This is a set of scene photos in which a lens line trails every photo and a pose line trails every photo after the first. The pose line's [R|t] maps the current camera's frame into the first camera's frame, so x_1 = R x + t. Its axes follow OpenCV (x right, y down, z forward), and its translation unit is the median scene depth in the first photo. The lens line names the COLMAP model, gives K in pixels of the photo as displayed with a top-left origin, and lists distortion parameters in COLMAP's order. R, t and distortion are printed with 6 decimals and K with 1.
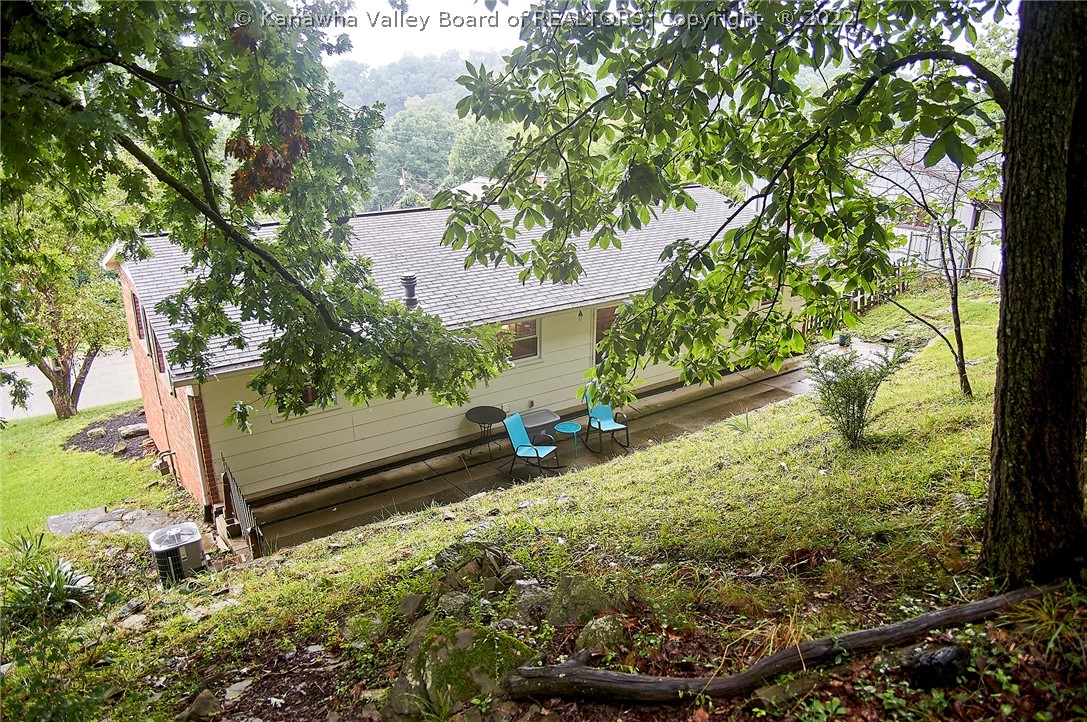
lens RADIAL K [[761.3, 0, 543.5], [0, 761.3, 361.0], [0, 0, 1]] dist [-0.137392, 0.104892]
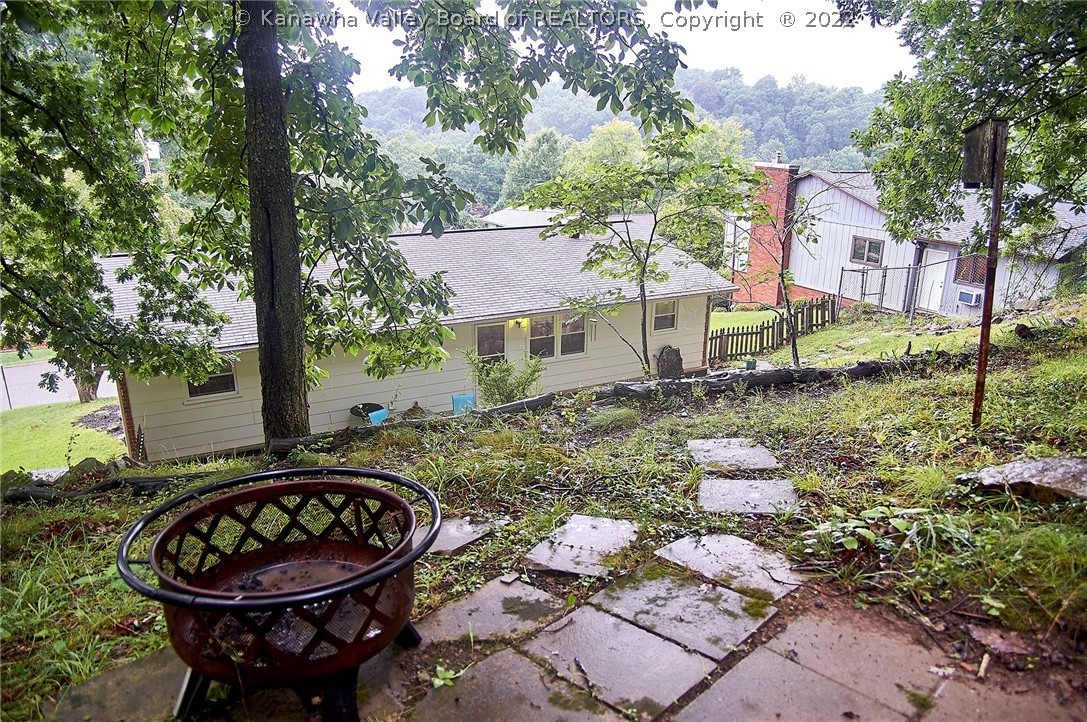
lens RADIAL K [[761.3, 0, 543.5], [0, 761.3, 361.0], [0, 0, 1]] dist [-0.137392, 0.104892]
pose [[0.993266, 0.043341, -0.107441, 0.234793], [-0.046221, 0.998632, -0.024461, 0.006322], [0.106234, 0.029263, 0.993910, -0.122080]]
